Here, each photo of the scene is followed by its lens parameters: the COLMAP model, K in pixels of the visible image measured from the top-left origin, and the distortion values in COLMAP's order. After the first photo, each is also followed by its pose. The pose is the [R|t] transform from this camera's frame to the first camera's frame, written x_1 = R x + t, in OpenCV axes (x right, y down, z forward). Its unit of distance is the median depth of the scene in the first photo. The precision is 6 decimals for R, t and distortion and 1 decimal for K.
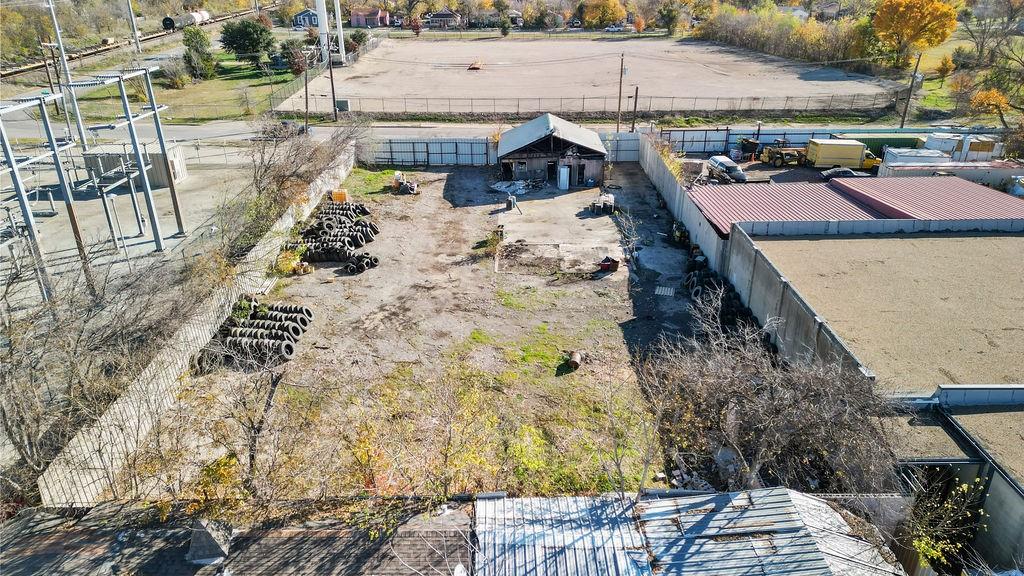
lens RADIAL K [[714.3, 0, 512.0], [0, 714.3, 288.0], [0, 0, 1]] dist [0.093259, -0.088674]
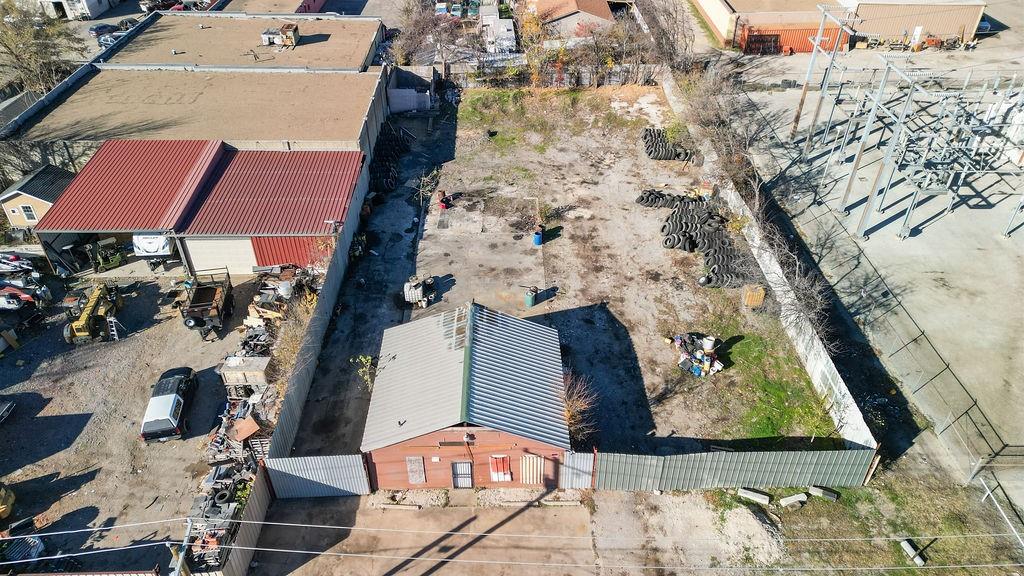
lens RADIAL K [[714.3, 0, 512.0], [0, 714.3, 288.0], [0, 0, 1]] dist [0.093259, -0.088674]
pose [[-0.999785, 0.020024, -0.005322, 0.022983], [0.005080, 0.485948, 0.873973, -0.764077], [0.020087, 0.873758, -0.485945, 1.282976]]
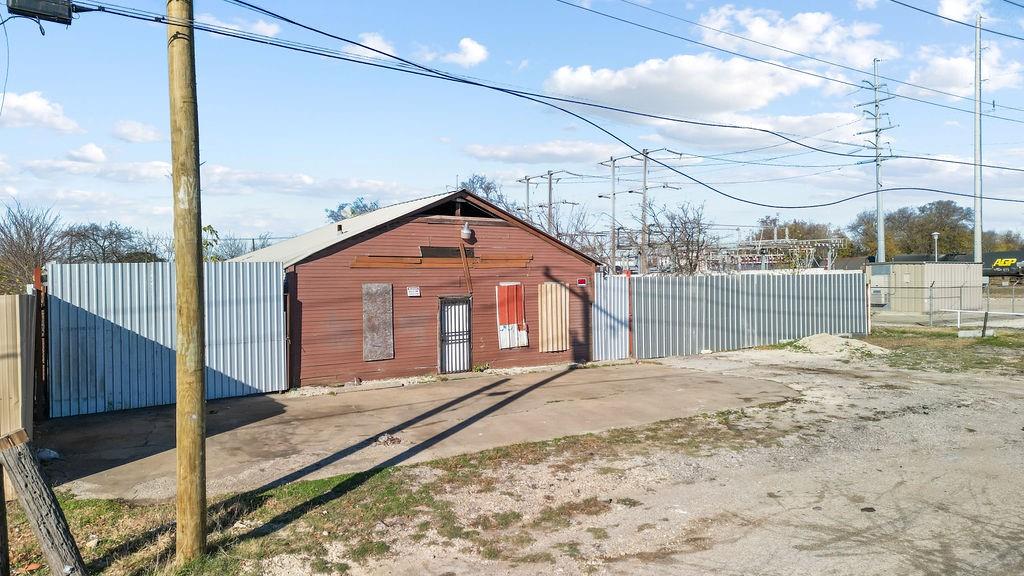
lens RADIAL K [[714.3, 0, 512.0], [0, 714.3, 288.0], [0, 0, 1]] dist [0.093259, -0.088674]
pose [[-0.831691, 0.022535, -0.554782, 0.209589], [-0.212962, 0.909812, 0.356215, -0.347053], [0.512775, 0.414408, -0.751883, 1.374123]]
